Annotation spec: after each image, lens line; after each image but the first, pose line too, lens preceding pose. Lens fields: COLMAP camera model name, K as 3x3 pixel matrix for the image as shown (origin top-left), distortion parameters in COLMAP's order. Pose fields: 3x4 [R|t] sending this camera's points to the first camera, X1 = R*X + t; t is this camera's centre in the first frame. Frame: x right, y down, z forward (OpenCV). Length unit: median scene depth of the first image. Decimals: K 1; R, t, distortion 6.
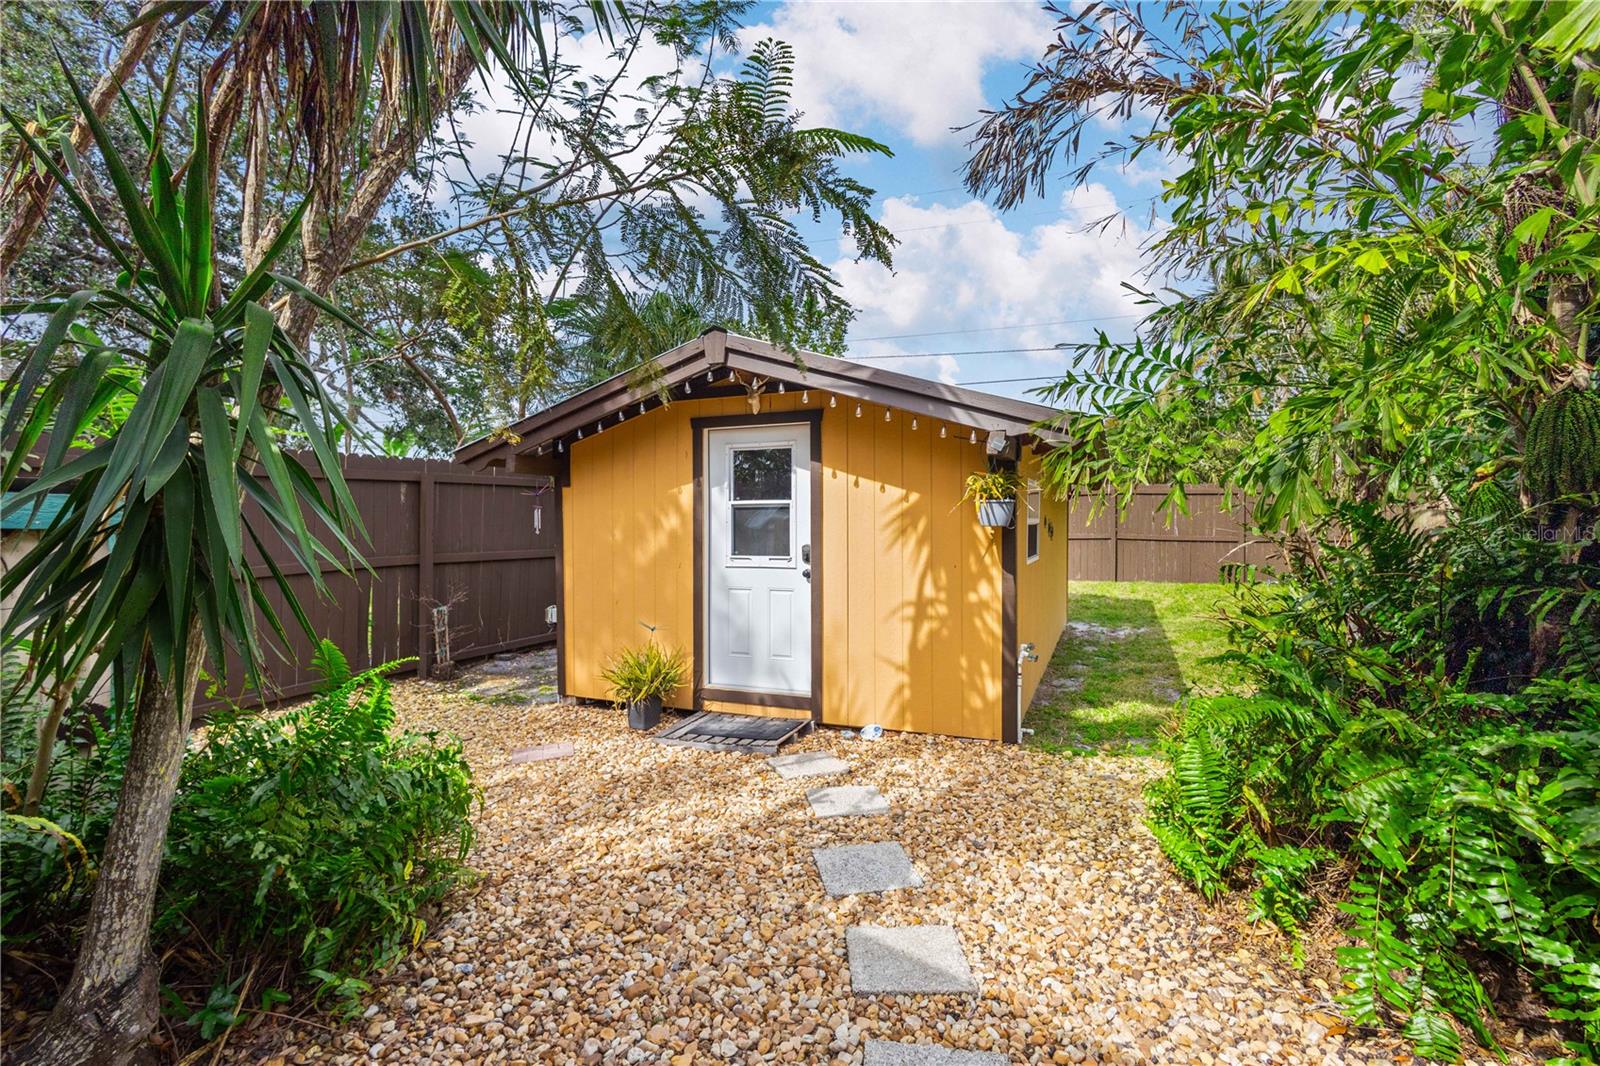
lens RADIAL K [[749.8, 0, 802.7], [0, 749.8, 525.1], [0, 0, 1]] dist [0.013210, -0.000060]
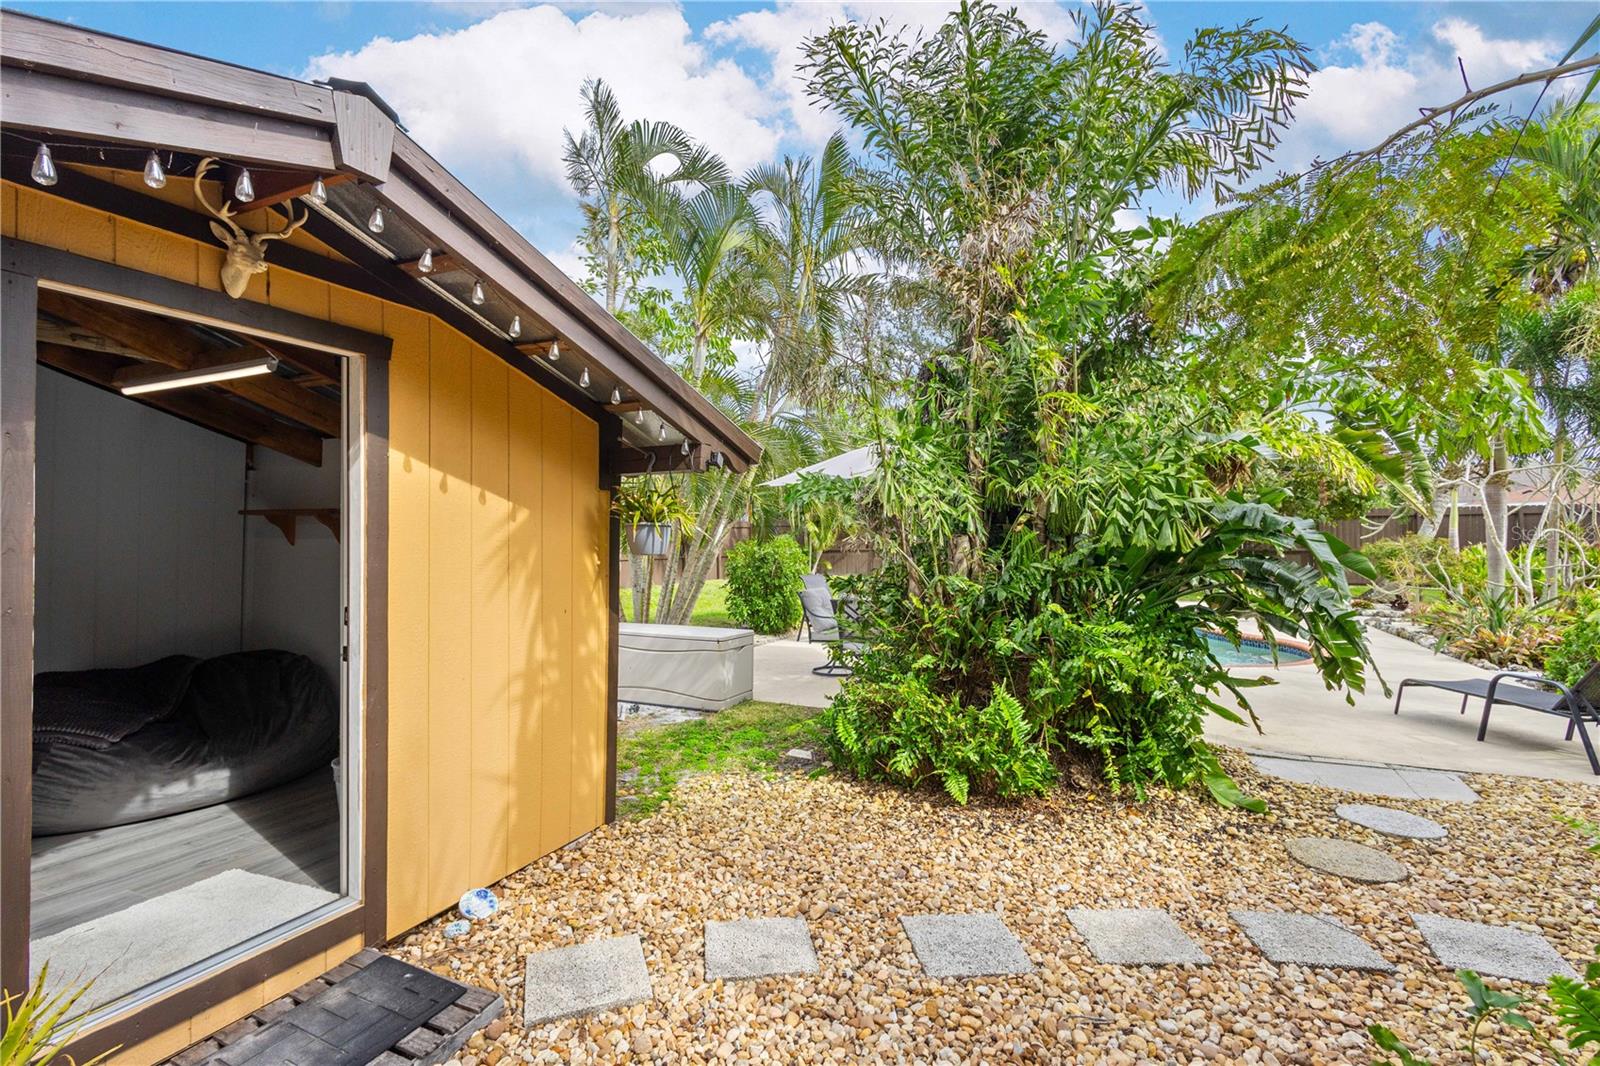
lens RADIAL K [[749.8, 0, 802.7], [0, 749.8, 525.1], [0, 0, 1]] dist [0.013210, -0.000060]
pose [[0.027688, 0.028276, 0.999217, -0.511967], [0.010153, 0.999540, -0.028567, -0.006298], [-0.999565, 0.010936, 0.027388, 0.730853]]
